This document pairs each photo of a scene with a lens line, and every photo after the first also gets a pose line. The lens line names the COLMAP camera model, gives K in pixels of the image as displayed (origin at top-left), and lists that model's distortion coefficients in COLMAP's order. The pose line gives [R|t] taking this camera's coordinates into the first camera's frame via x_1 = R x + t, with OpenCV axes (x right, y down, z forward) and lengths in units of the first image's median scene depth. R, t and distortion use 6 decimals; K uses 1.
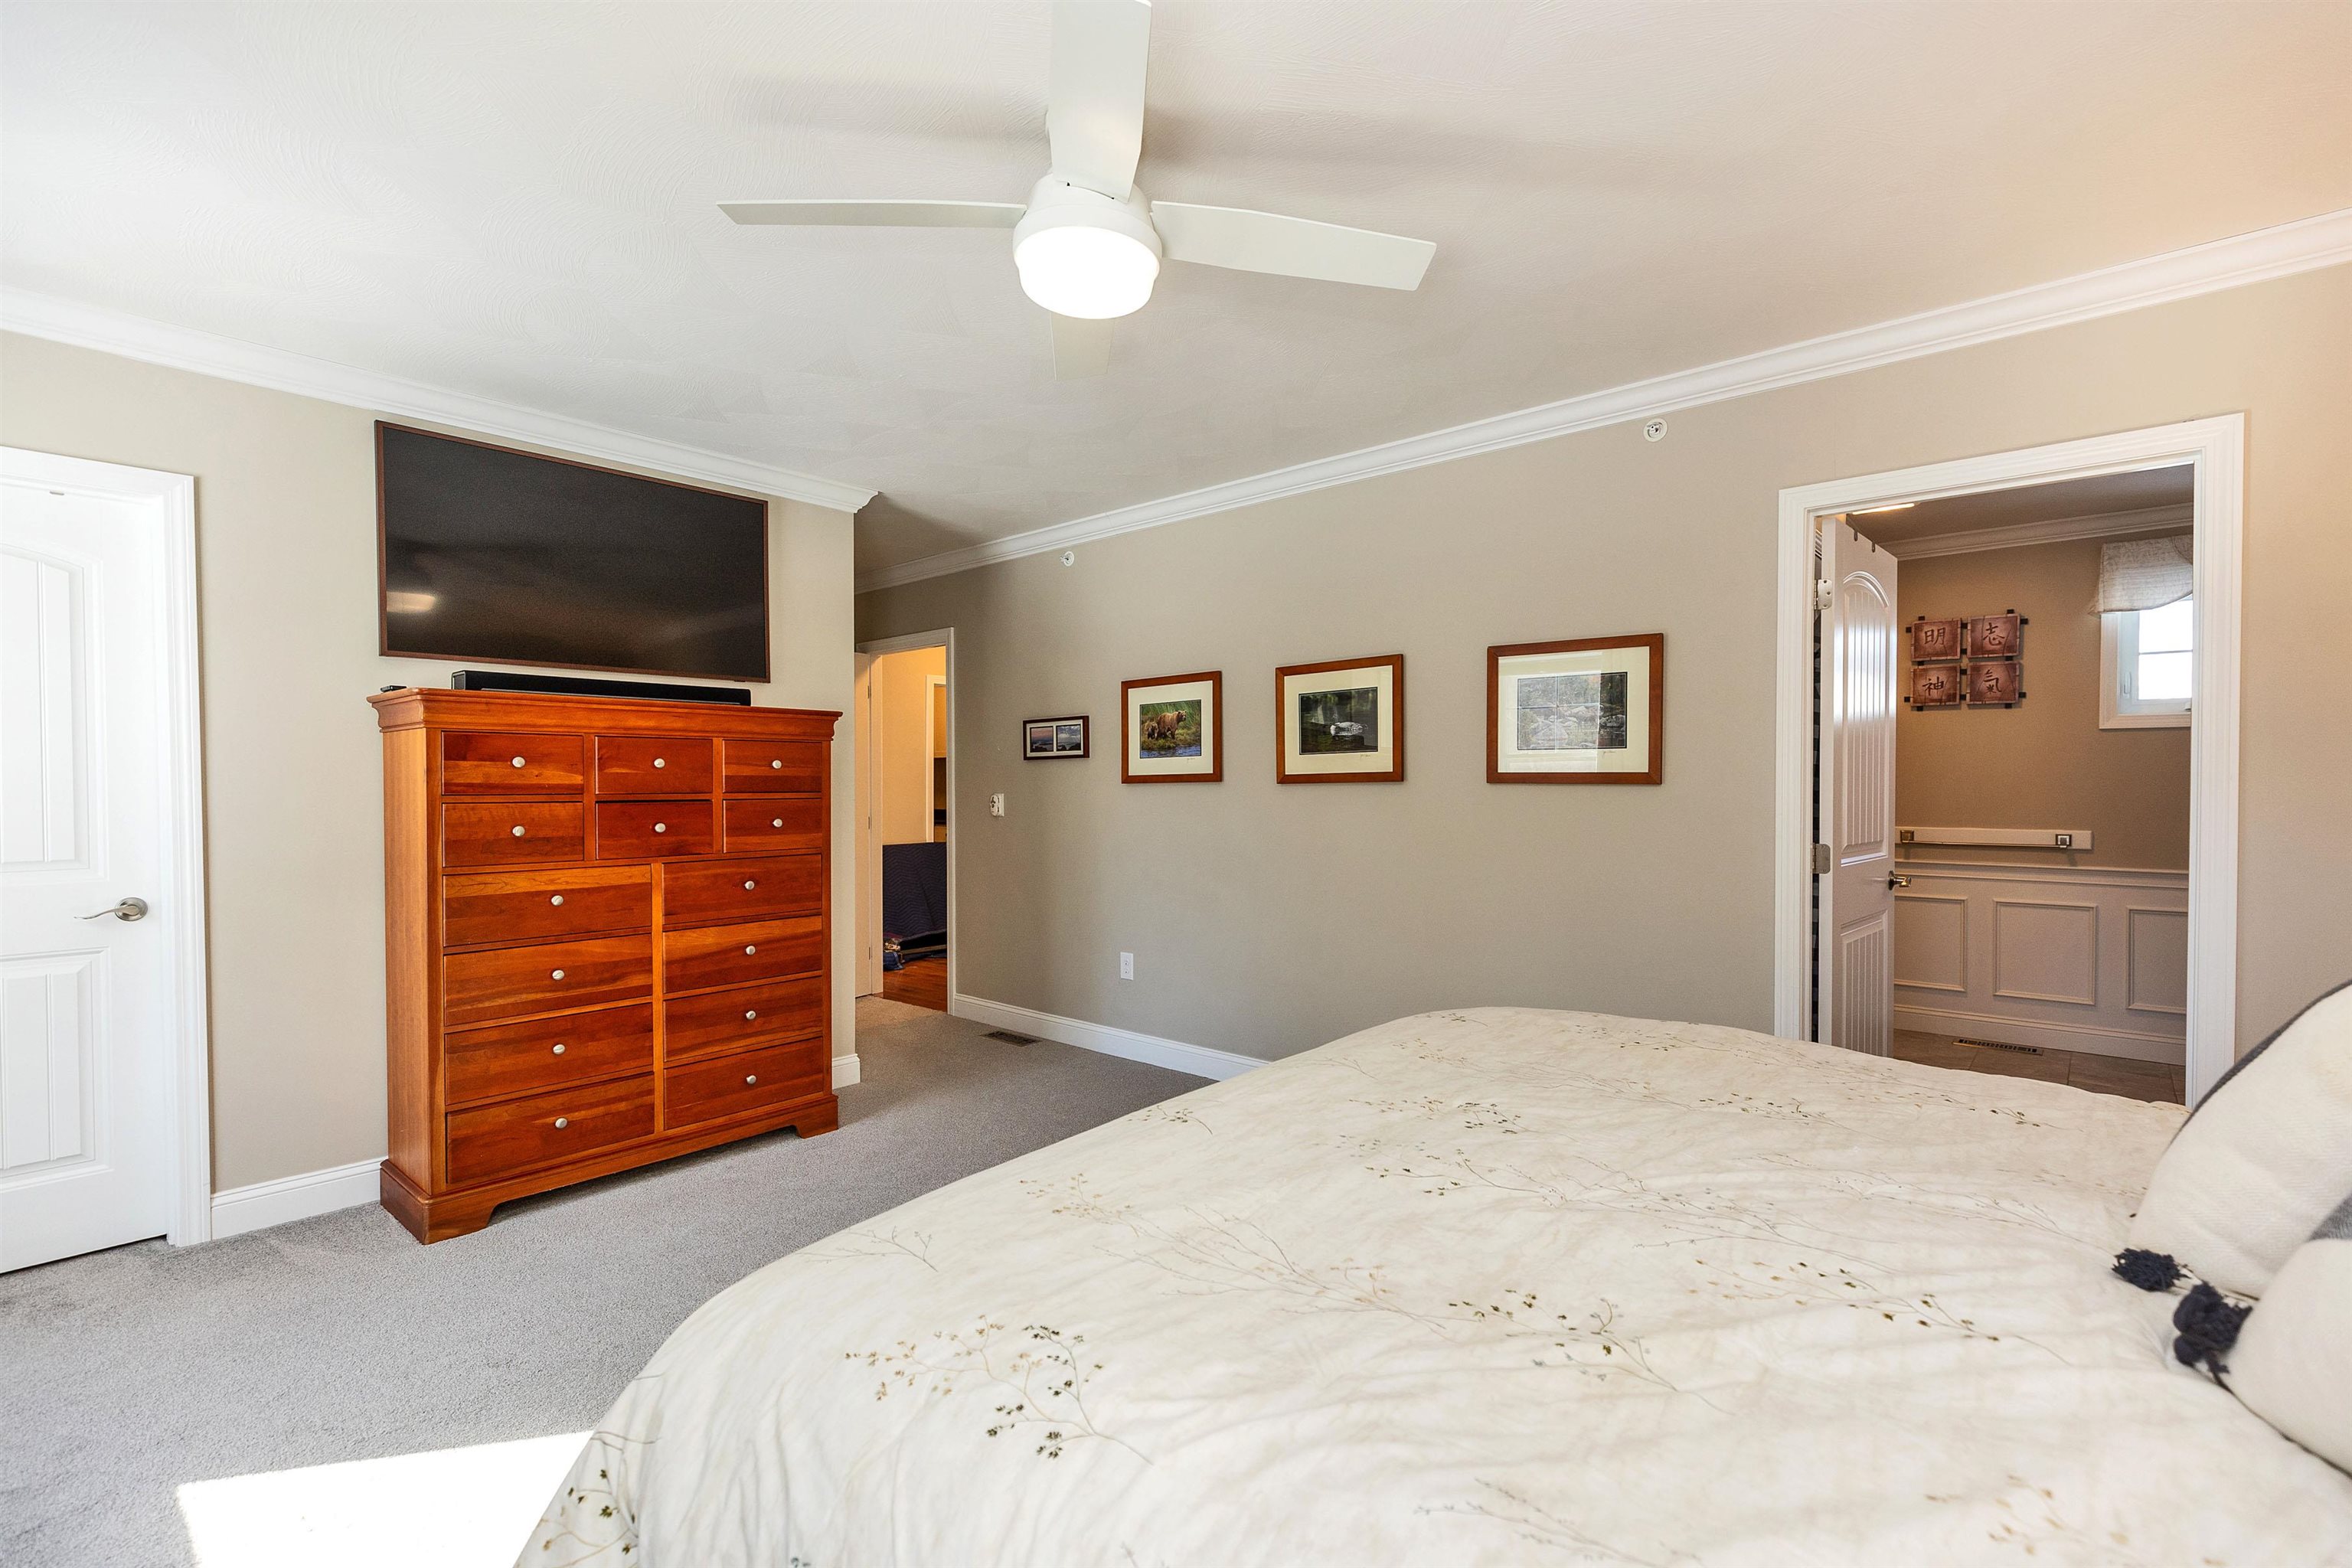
lens RADIAL K [[1066.0, 0, 1175.4], [0, 1066.0, 791.2], [0, 0, 1]] dist [0.000070, -0.000038]
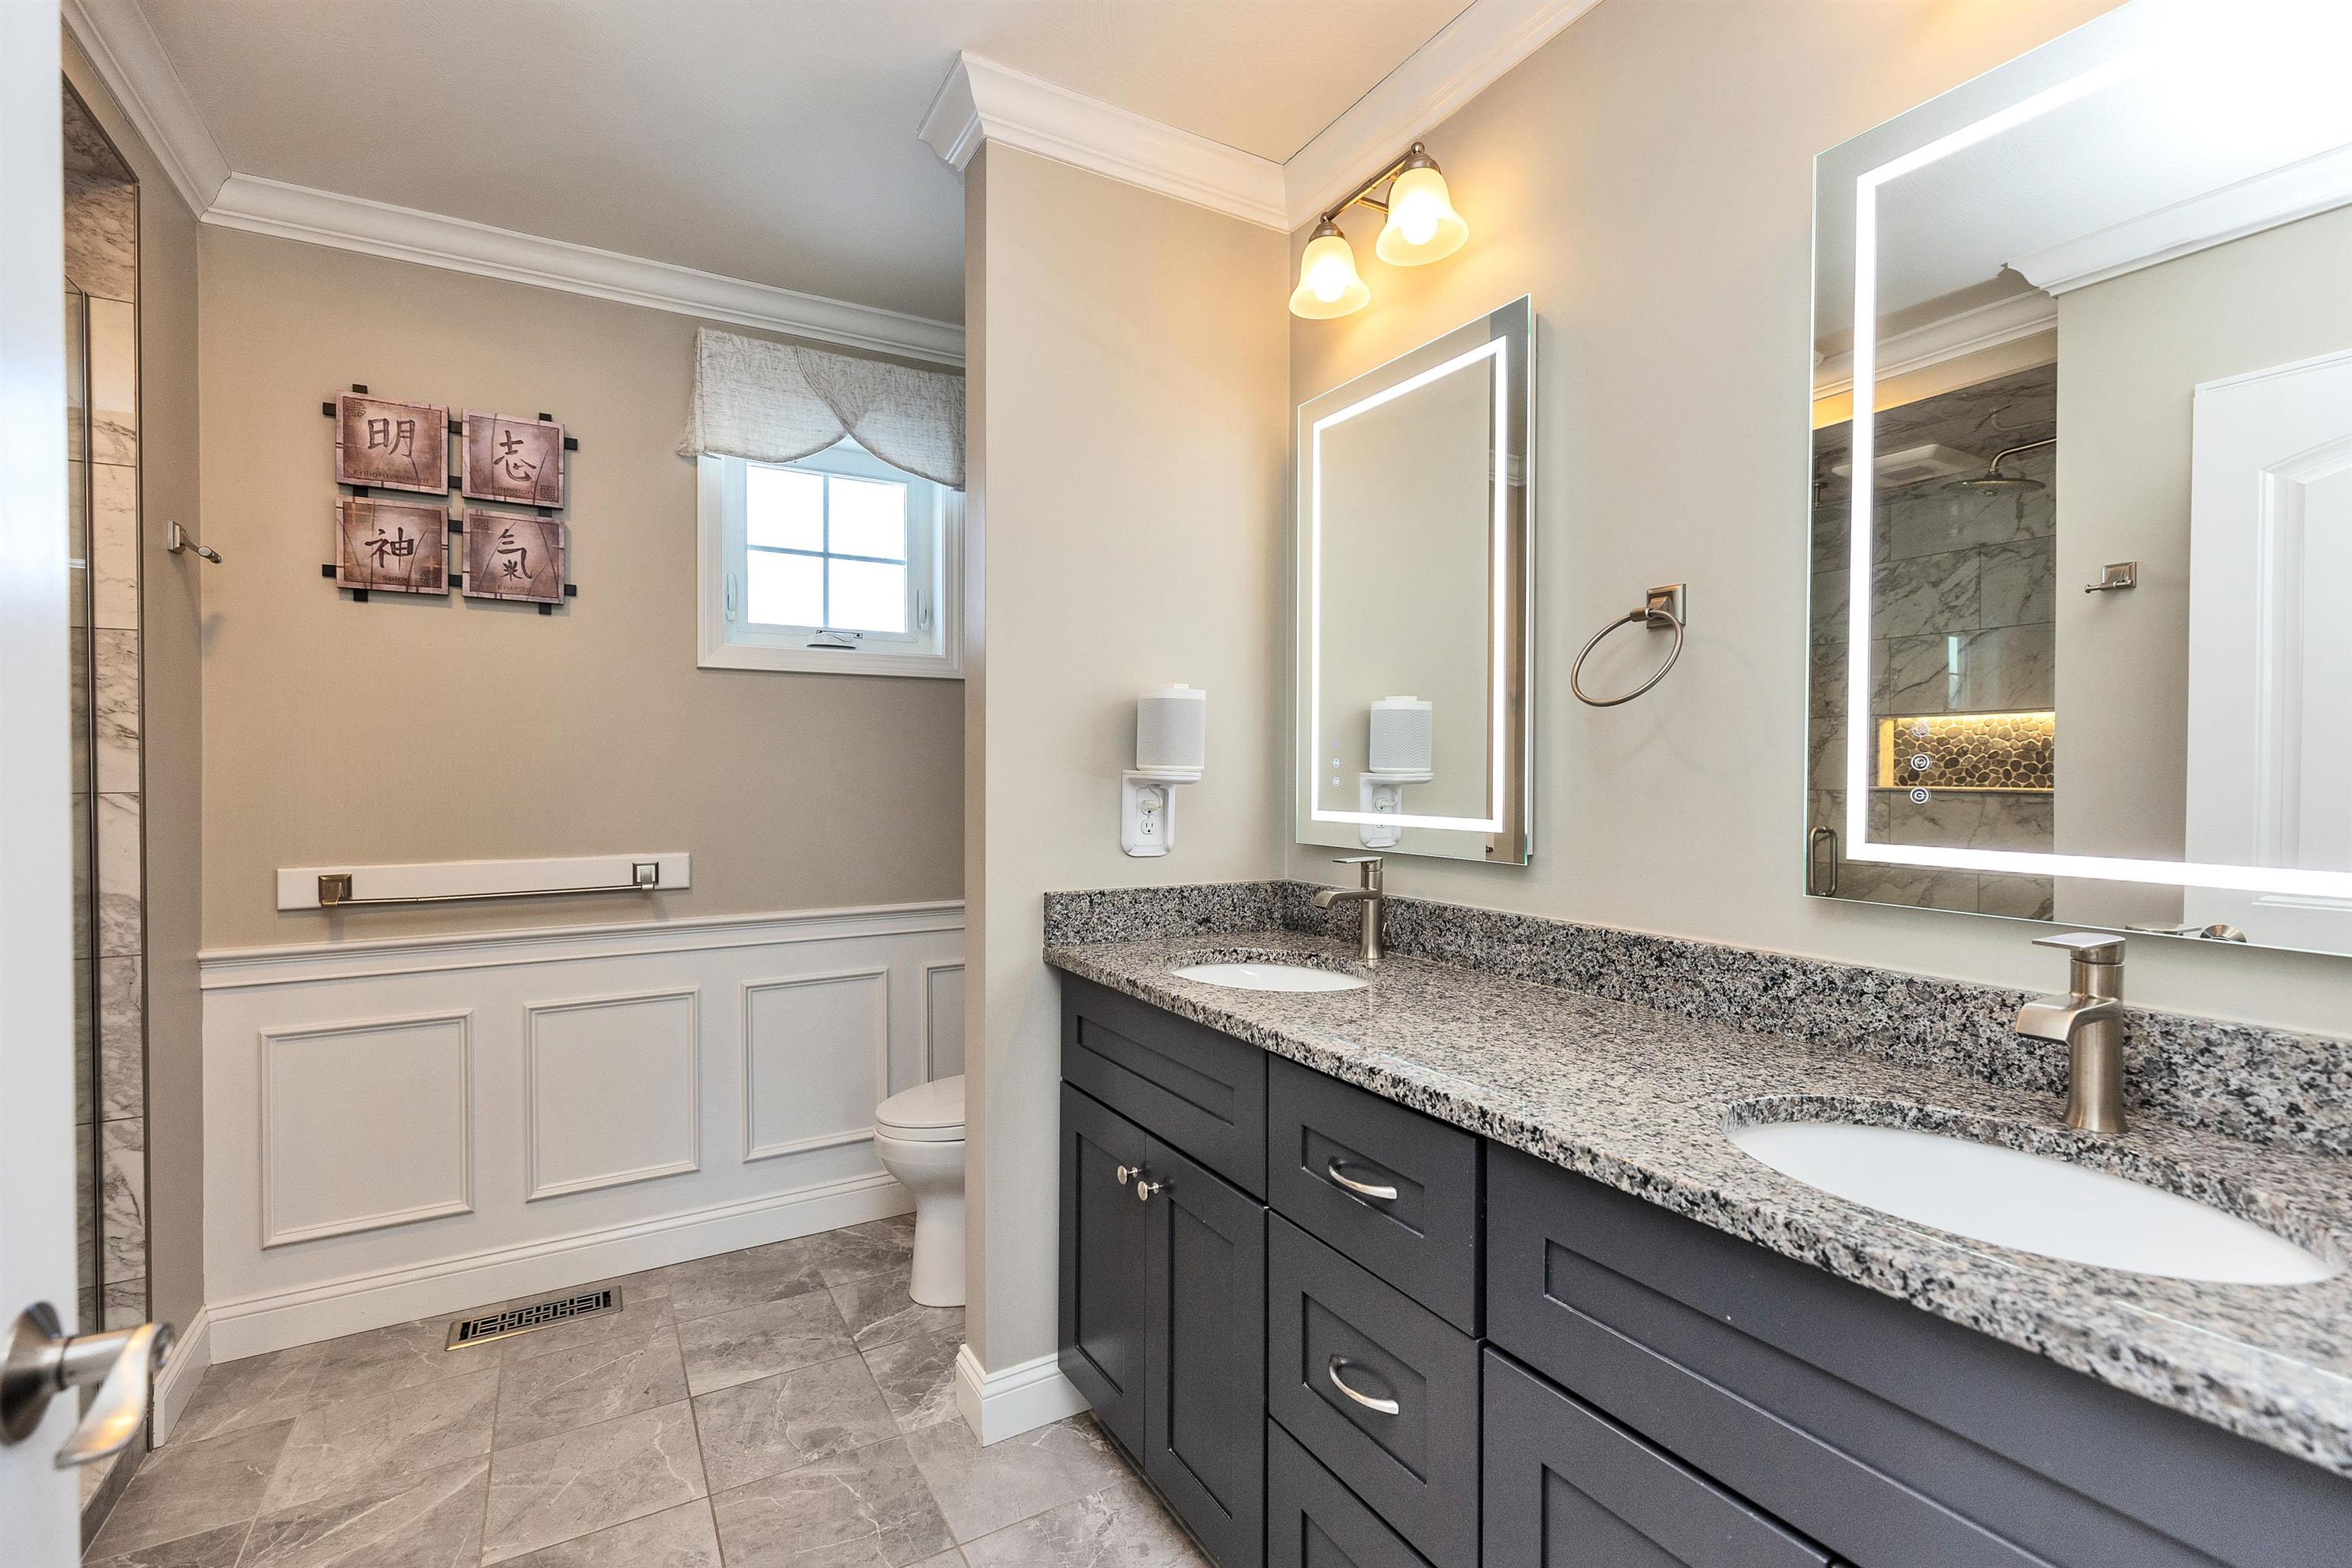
lens RADIAL K [[1066.0, 0, 1178.6], [0, 1066.0, 789.5], [0, 0, 1]] dist [0.000070, -0.000038]
pose [[0.309260, -0.011503, 0.950908, 0.393718], [0.012328, 0.999891, 0.008086, 0.003240], [-0.950898, 0.009222, 0.309368, 0.557747]]
